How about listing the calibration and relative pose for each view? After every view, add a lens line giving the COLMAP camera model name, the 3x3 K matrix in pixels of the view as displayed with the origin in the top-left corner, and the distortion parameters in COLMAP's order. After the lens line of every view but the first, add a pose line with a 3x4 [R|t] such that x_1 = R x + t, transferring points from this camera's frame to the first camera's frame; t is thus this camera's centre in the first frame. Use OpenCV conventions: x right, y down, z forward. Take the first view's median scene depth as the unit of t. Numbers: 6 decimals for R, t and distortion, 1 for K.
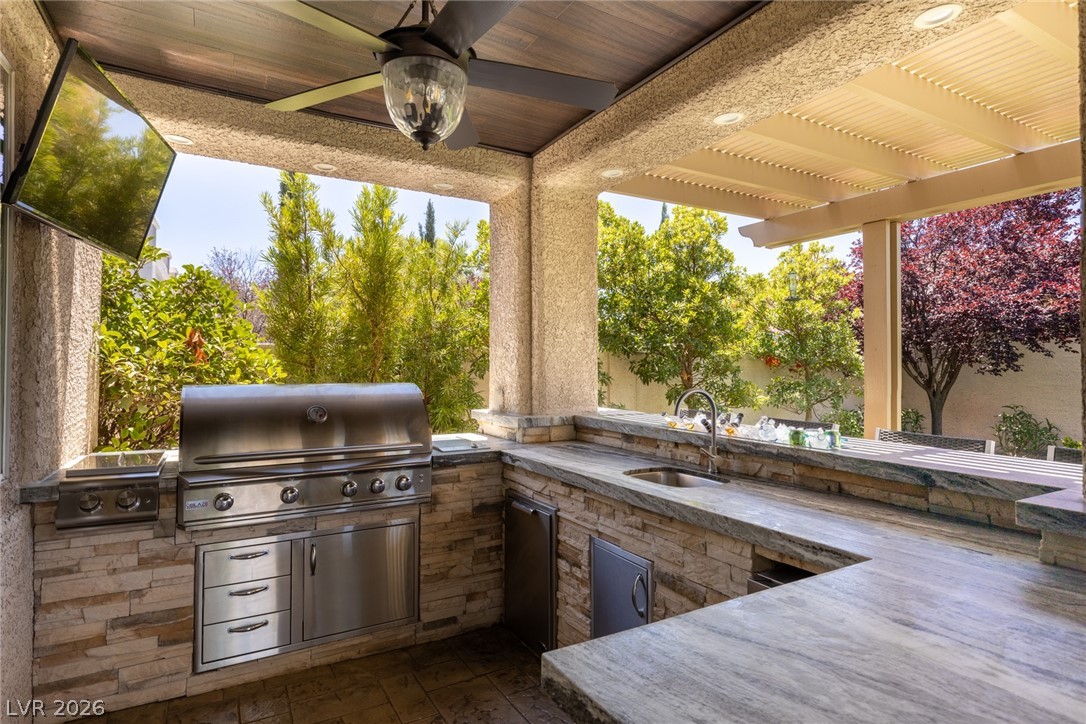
lens RADIAL K [[564.5, 0, 543.3], [0, 564.5, 327.8], [0, 0, 1]] dist [-0.002158, 0.000573]
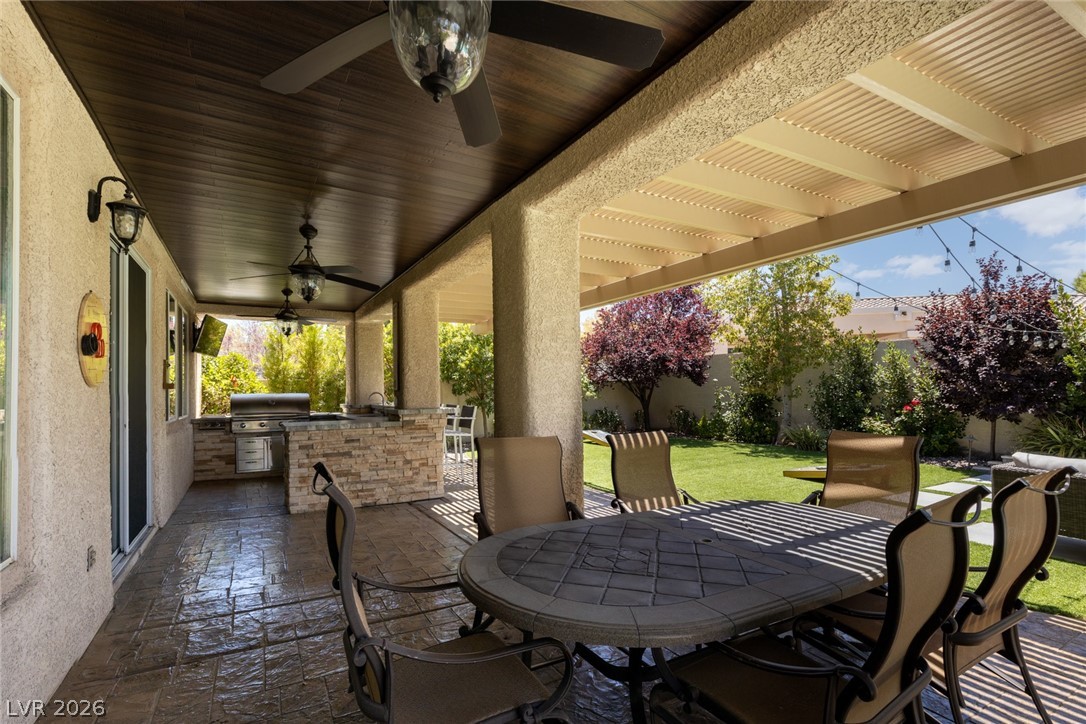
lens RADIAL K [[485.9, 0, 543.0], [0, 485.9, 362.0], [0, 0, 1]] dist [0.003477, 0.000410]
pose [[0.999820, -0.012086, 0.014604, 1.162915], [0.011904, 0.999851, 0.012464, -0.101024], [-0.014753, -0.012288, 0.999816, -1.894351]]
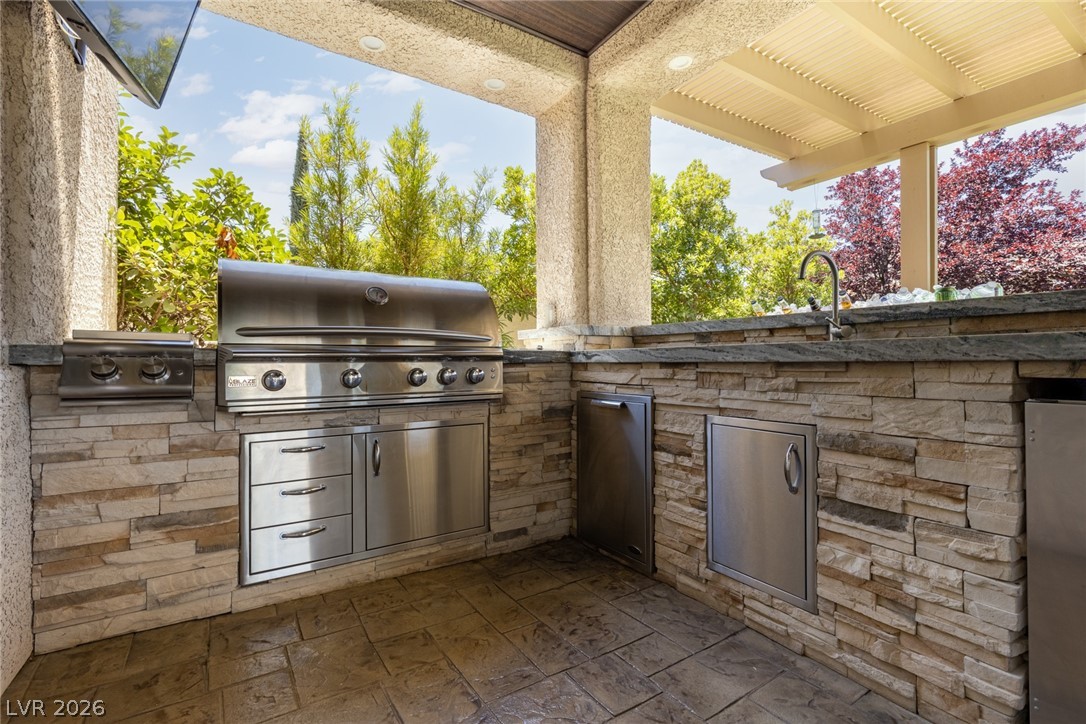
lens RADIAL K [[485.7, 0, 544.6], [0, 485.7, 336.8], [0, 0, 1]] dist [0.001647, -0.000613]
pose [[0.998842, -0.005258, 0.047820, -0.178622], [0.004364, 0.999814, 0.018770, 0.205633], [-0.047910, -0.018539, 0.998680, 0.235332]]
